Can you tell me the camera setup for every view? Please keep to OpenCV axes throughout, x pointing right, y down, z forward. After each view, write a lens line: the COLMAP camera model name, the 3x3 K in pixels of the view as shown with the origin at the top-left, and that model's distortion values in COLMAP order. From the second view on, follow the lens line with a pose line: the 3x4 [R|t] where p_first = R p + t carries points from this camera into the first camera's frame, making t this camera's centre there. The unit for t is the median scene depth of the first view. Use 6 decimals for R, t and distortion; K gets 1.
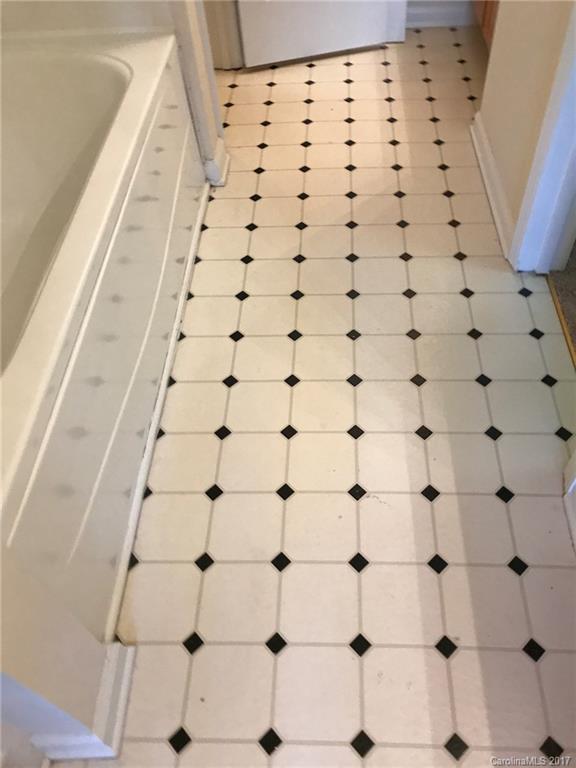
lens RADIAL K [[608.6, 0, 293.7], [0, 608.6, 390.7], [0, 0, 1]] dist [0.002467, -0.026097]
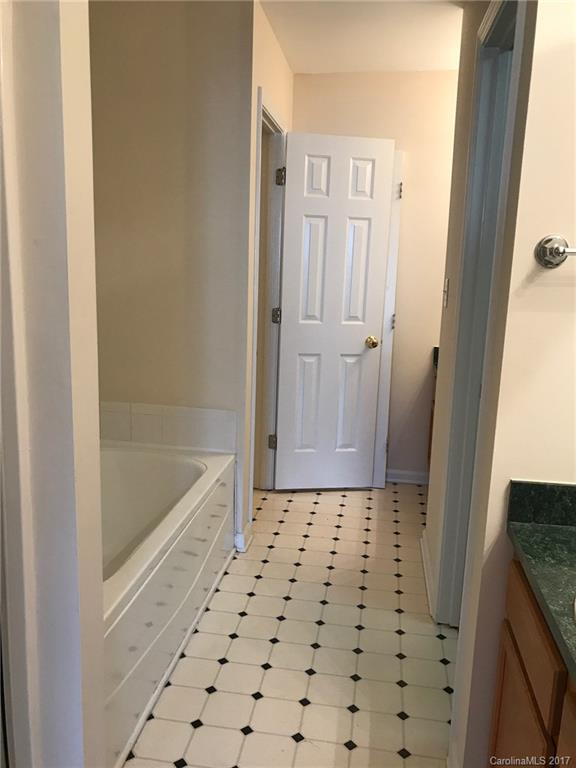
lens RADIAL K [[608.6, 0, 290.6], [0, 608.6, 382.3], [0, 0, 1]] dist [0.002467, -0.026097]
pose [[0.990613, 0.104653, -0.087946, 0.075968], [-0.136671, 0.745147, -0.652745, 0.285889], [-0.002779, 0.658638, 0.752455, -0.349427]]
